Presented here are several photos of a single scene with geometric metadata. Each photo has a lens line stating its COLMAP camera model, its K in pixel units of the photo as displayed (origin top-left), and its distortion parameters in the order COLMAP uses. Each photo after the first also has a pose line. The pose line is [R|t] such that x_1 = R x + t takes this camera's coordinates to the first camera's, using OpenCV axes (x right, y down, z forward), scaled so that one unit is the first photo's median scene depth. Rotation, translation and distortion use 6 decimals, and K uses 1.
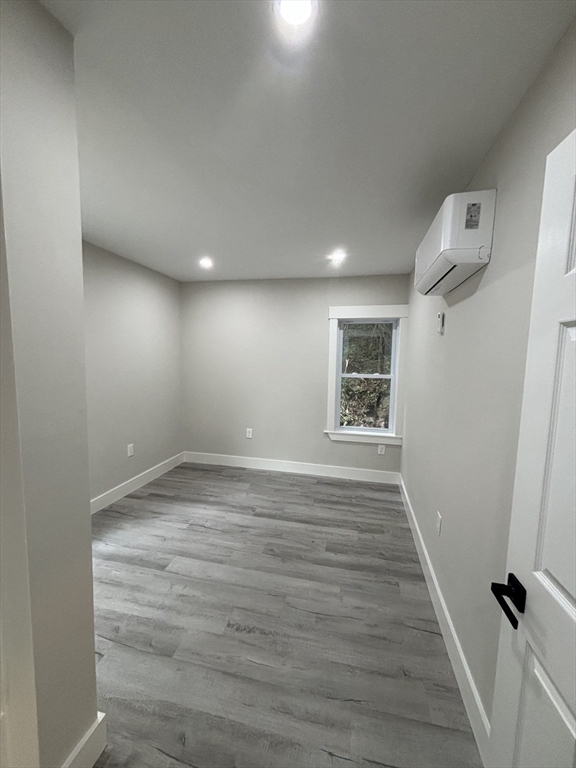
lens RADIAL K [[312.9, 0, 287.6], [0, 312.9, 385.4], [0, 0, 1]] dist [-0.002801, 0.000252]
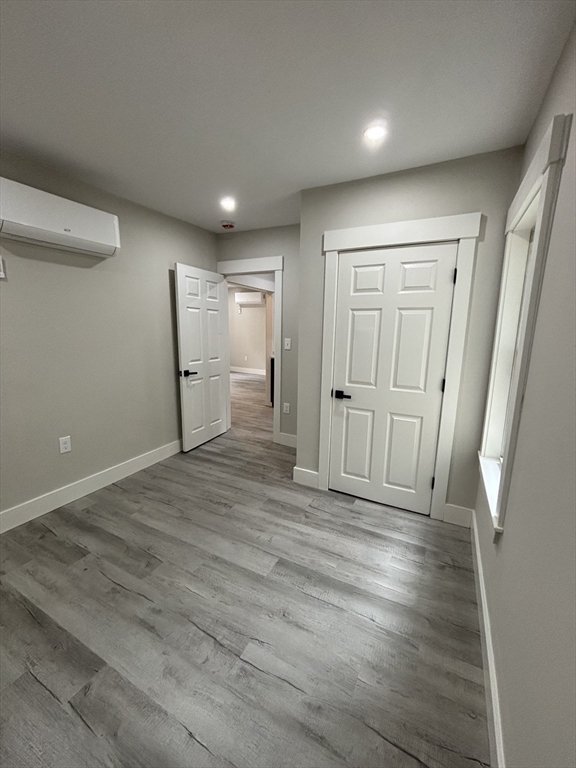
lens RADIAL K [[312.9, 0, 288.5], [0, 312.9, 384.3], [0, 0, 1]] dist [-0.002801, 0.000252]
pose [[-0.963725, -0.084013, 0.253332, -0.617664], [-0.010146, 0.960012, 0.279774, -0.132608], [-0.266706, 0.267055, -0.926040, 1.720352]]
